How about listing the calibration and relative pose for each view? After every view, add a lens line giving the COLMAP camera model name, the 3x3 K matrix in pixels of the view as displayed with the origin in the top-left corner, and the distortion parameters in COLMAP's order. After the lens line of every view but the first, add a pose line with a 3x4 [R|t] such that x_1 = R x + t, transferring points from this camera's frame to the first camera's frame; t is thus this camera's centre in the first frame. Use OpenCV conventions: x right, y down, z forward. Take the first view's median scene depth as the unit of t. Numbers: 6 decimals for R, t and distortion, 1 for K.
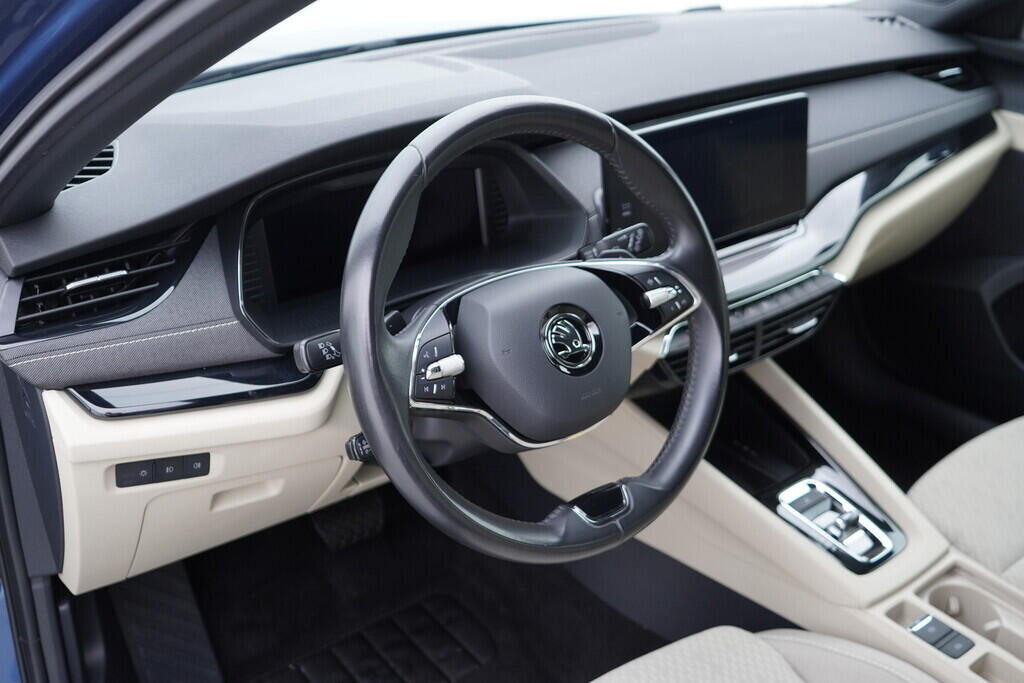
lens RADIAL K [[1054.1, 0, 512.0], [0, 1054.1, 341.5], [0, 0, 1]] dist [0.010730, 0.014149]
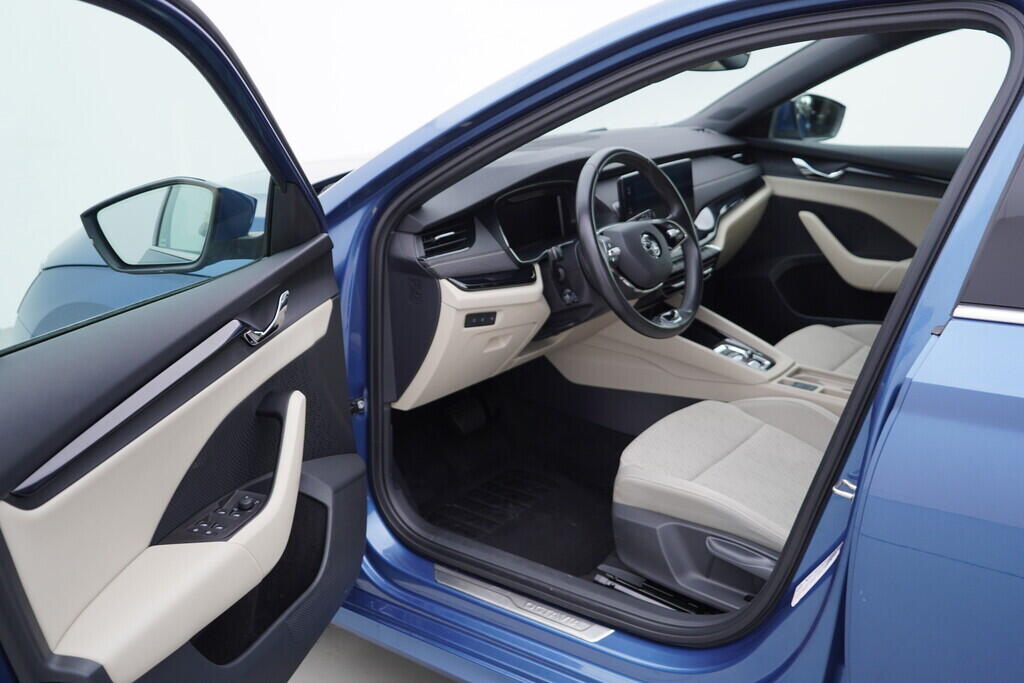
lens RADIAL K [[1054.1, 0, 512.0], [0, 1054.1, 341.5], [0, 0, 1]] dist [0.010730, 0.014149]
pose [[0.962928, -0.090297, 0.254197, -0.691112], [0.127873, 0.982506, -0.135389, 0.393292], [-0.237525, 0.162875, 0.957629, -0.918630]]
